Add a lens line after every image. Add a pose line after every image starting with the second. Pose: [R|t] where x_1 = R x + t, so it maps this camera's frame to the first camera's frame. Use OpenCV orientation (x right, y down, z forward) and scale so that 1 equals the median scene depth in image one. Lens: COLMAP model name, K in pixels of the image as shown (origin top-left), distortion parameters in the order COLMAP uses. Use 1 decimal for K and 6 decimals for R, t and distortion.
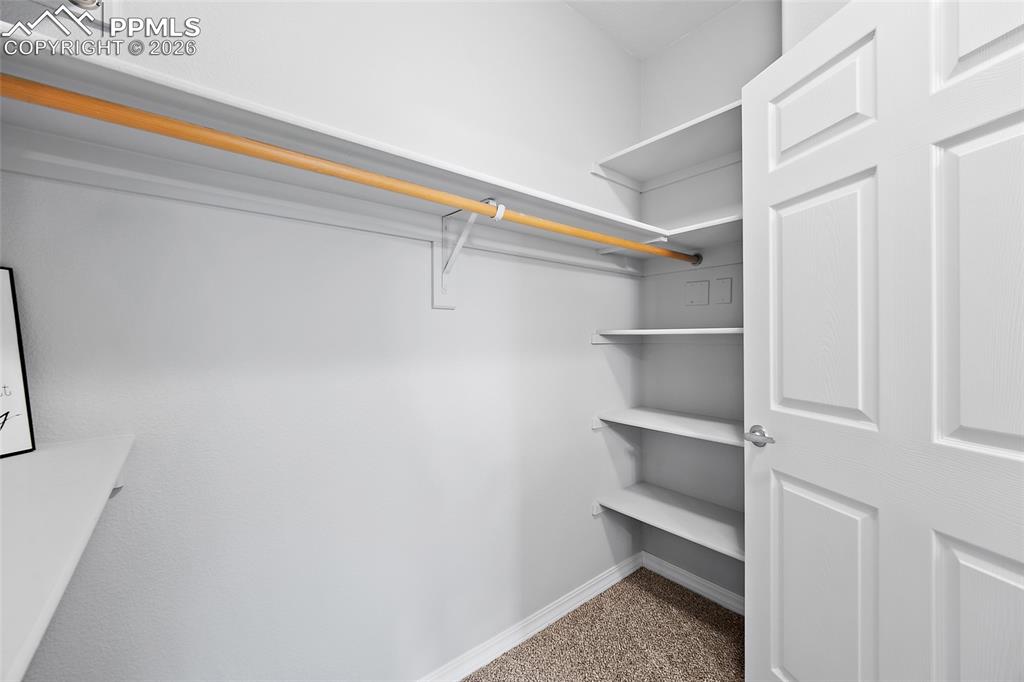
lens RADIAL K [[399.5, 0, 509.4], [0, 399.5, 338.4], [0, 0, 1]] dist [0.005531, -0.000578]
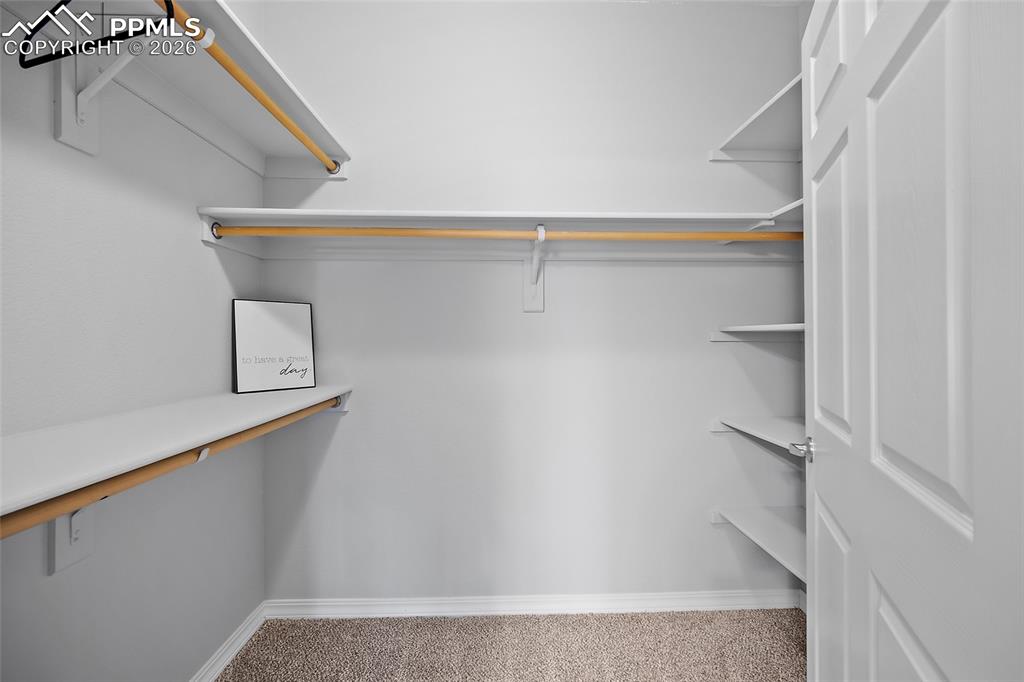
lens RADIAL K [[399.5, 0, 511.5], [0, 399.5, 336.8], [0, 0, 1]] dist [0.005531, -0.000578]
pose [[0.799308, 0.000736, -0.600922, 0.460944], [-0.001194, 0.999999, -0.000364, 0.003835], [0.600921, 0.001008, 0.799308, -0.042006]]
